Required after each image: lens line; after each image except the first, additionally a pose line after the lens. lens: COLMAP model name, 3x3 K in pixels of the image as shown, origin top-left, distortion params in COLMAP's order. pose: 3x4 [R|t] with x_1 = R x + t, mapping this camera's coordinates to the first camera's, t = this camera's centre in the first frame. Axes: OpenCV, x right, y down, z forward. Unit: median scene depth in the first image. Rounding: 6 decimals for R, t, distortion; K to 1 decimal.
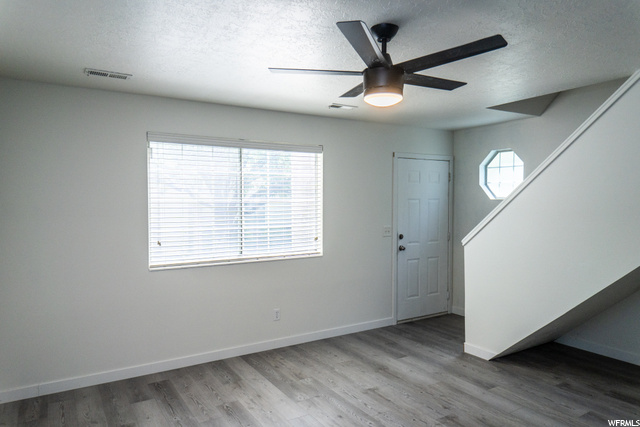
lens RADIAL K [[432.4, 0, 320.0], [0, 432.4, 213.5], [0, 0, 1]] dist [0.001719, -0.002893]
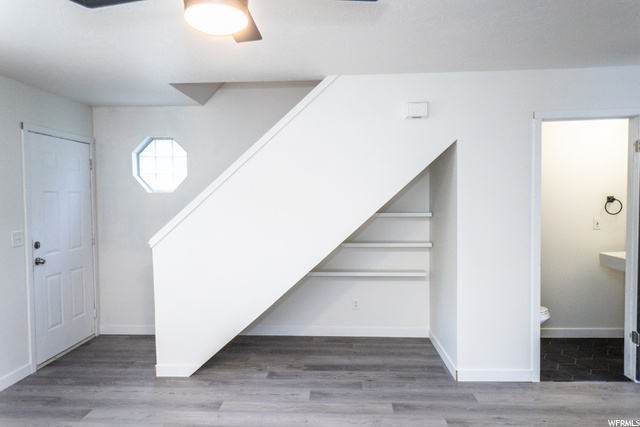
lens RADIAL K [[432.4, 0, 320.0], [0, 432.4, 213.5], [0, 0, 1]] dist [0.001719, -0.002893]
pose [[0.564081, -0.034037, 0.825018, -0.142238], [0.030806, 0.999322, 0.020165, 0.002904], [-0.825145, 0.014041, 0.564747, 0.245953]]
